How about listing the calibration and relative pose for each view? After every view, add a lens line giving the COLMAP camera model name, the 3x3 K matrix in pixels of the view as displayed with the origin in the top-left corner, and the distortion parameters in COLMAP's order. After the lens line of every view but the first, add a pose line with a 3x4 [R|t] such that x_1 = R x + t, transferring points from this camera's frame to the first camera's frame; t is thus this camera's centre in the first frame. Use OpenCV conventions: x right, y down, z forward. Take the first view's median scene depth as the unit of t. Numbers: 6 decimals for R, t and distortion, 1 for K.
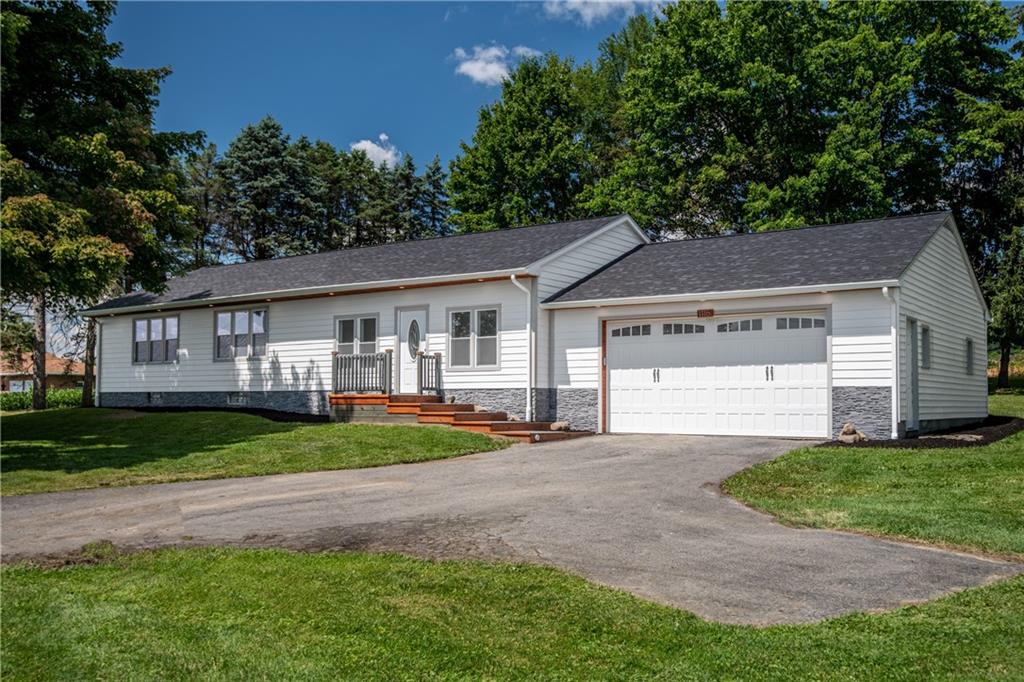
lens RADIAL K [[953.1, 0, 510.6], [0, 953.1, 343.7], [0, 0, 1]] dist [0.003606, 0.000000]
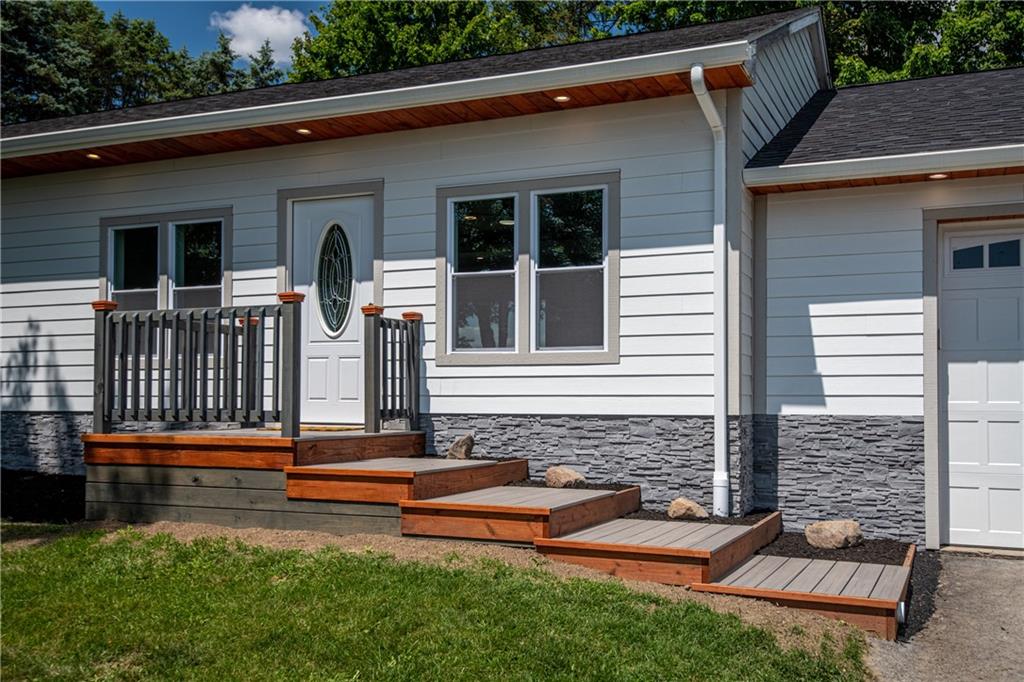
lens RADIAL K [[1003.6, 0, 541.2], [0, 1003.6, 358.4], [0, 0, 1]] dist [0.000404, 0.000000]
pose [[0.973095, 0.010297, 0.230172, -0.115867], [-0.014620, 0.999747, 0.017083, 0.019562], [-0.229938, -0.019988, 0.973000, 0.621610]]
